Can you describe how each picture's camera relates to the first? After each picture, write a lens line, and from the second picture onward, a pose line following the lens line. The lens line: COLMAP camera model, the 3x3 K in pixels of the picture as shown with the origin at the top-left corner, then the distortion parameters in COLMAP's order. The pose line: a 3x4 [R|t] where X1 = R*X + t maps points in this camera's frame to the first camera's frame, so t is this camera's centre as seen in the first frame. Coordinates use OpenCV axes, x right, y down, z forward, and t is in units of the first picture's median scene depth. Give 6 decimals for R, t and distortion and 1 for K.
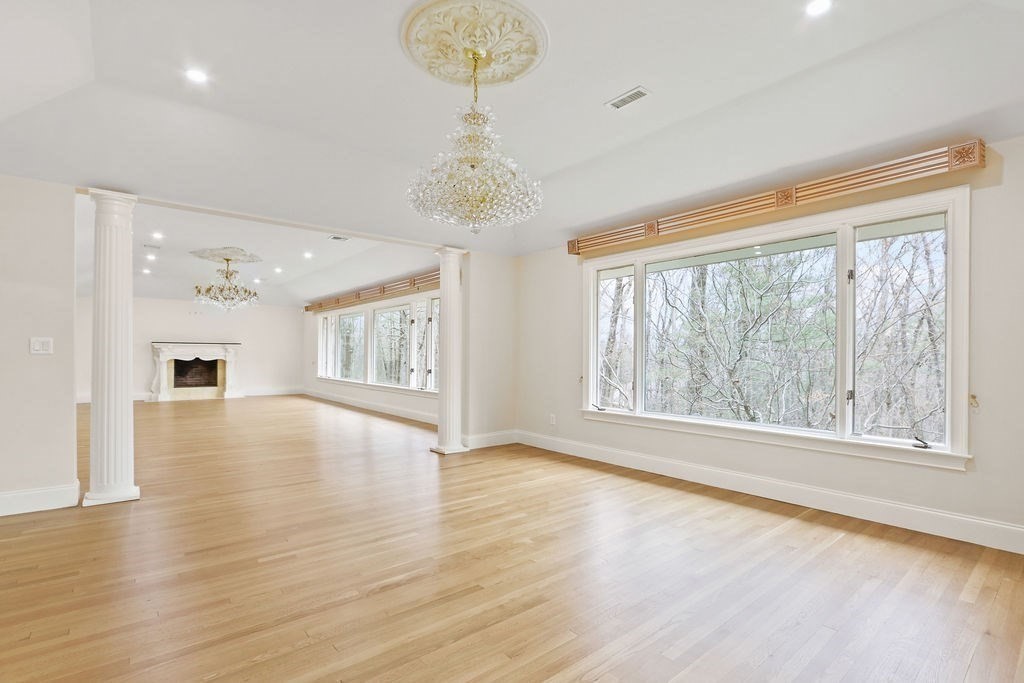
lens RADIAL K [[480.3, 0, 514.4], [0, 480.3, 341.6], [0, 0, 1]] dist [-0.015994, 0.000130]
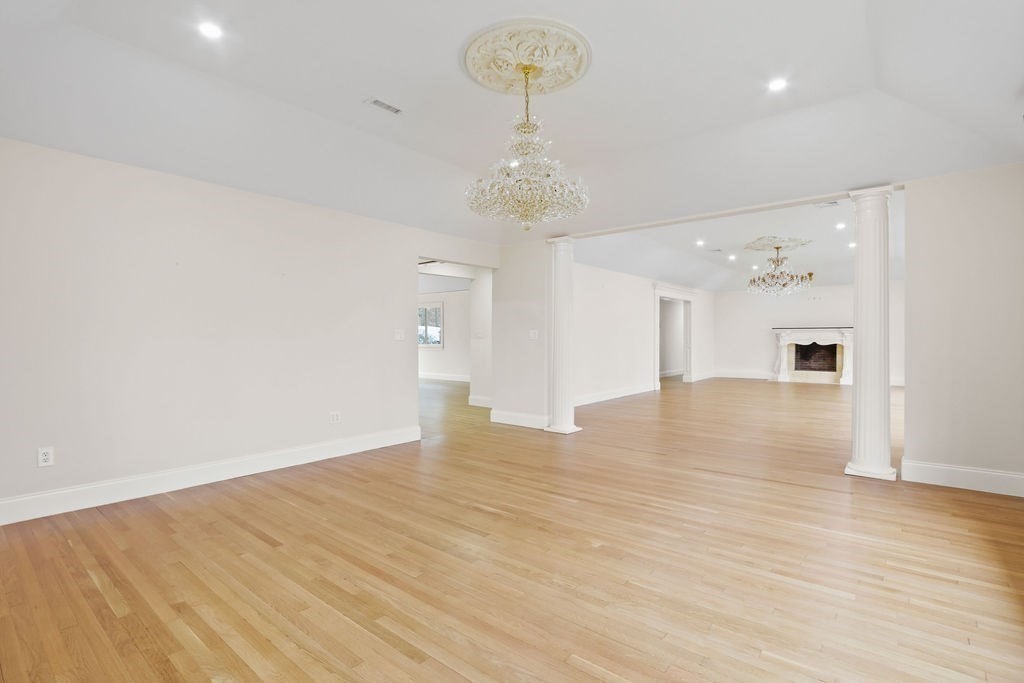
lens RADIAL K [[480.3, 0, 514.4], [0, 480.3, 341.6], [0, 0, 1]] dist [-0.015994, 0.000130]
pose [[0.193855, 0.000452, -0.981030, 0.230059], [0.031486, 0.999482, 0.006683, 0.005195], [0.980525, -0.032185, 0.193741, 0.176237]]
